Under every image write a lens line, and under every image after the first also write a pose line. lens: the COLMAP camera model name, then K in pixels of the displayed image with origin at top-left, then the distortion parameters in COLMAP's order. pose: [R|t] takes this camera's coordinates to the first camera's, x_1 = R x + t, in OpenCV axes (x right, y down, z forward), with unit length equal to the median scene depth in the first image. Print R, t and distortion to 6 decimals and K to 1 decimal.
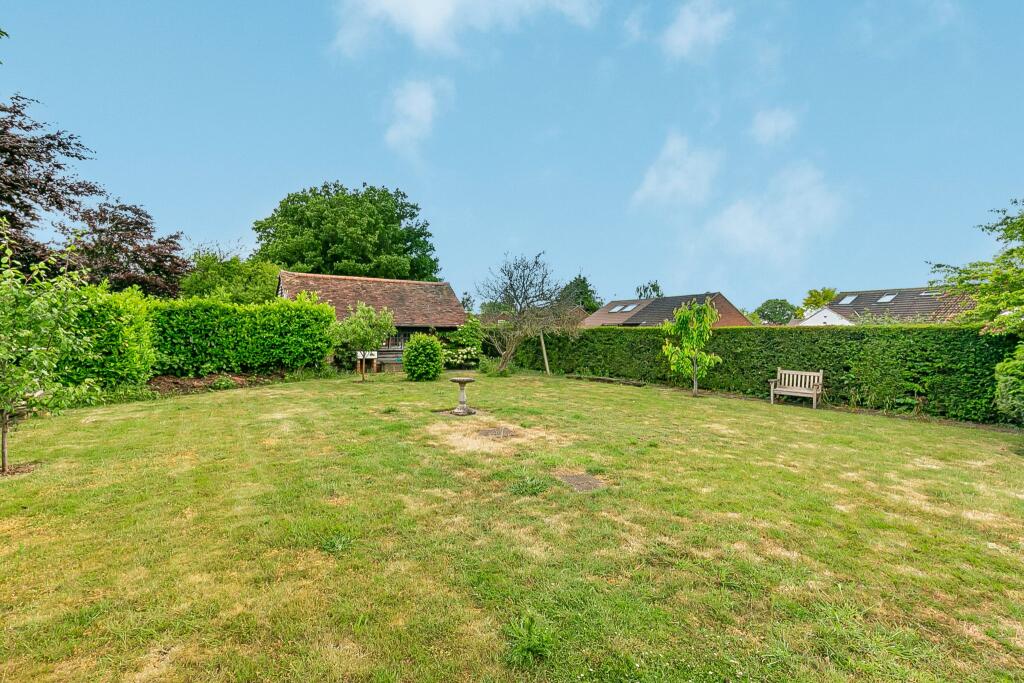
lens RADIAL K [[473.8, 0, 512.8], [0, 473.8, 341.0], [0, 0, 1]] dist [0.008672, -0.002321]
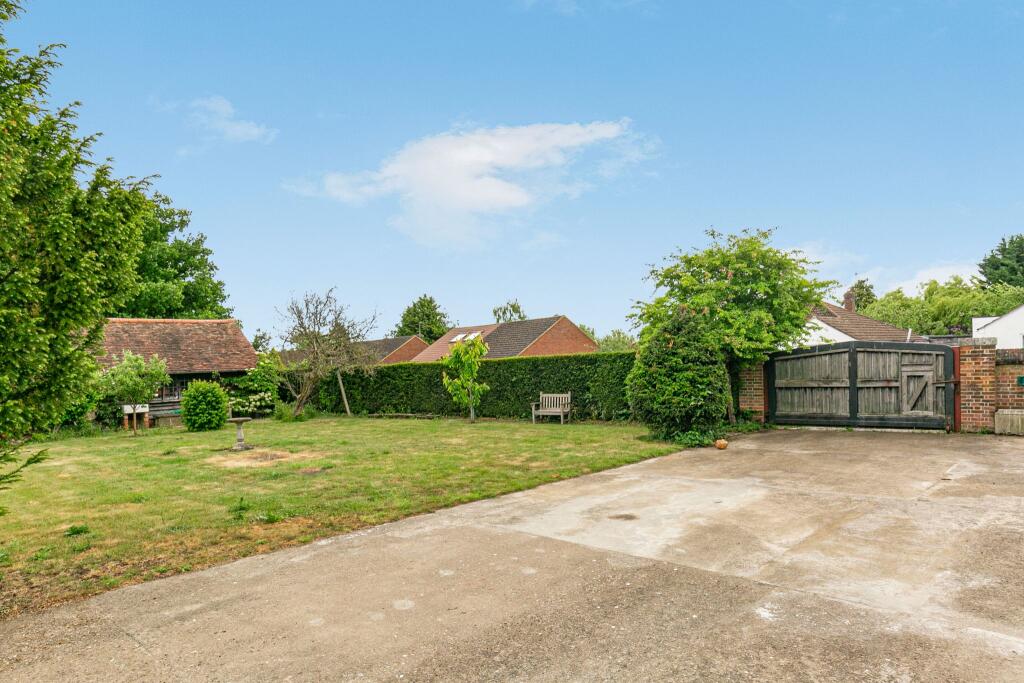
lens RADIAL K [[609.6, 0, 500.6], [0, 609.6, 398.1], [0, 0, 1]] dist [-0.002283, -0.001939]
pose [[0.966267, -0.065636, 0.249036, 0.064709], [0.057794, 0.997579, 0.038679, 0.005393], [-0.250972, -0.022981, 0.967721, -0.258792]]
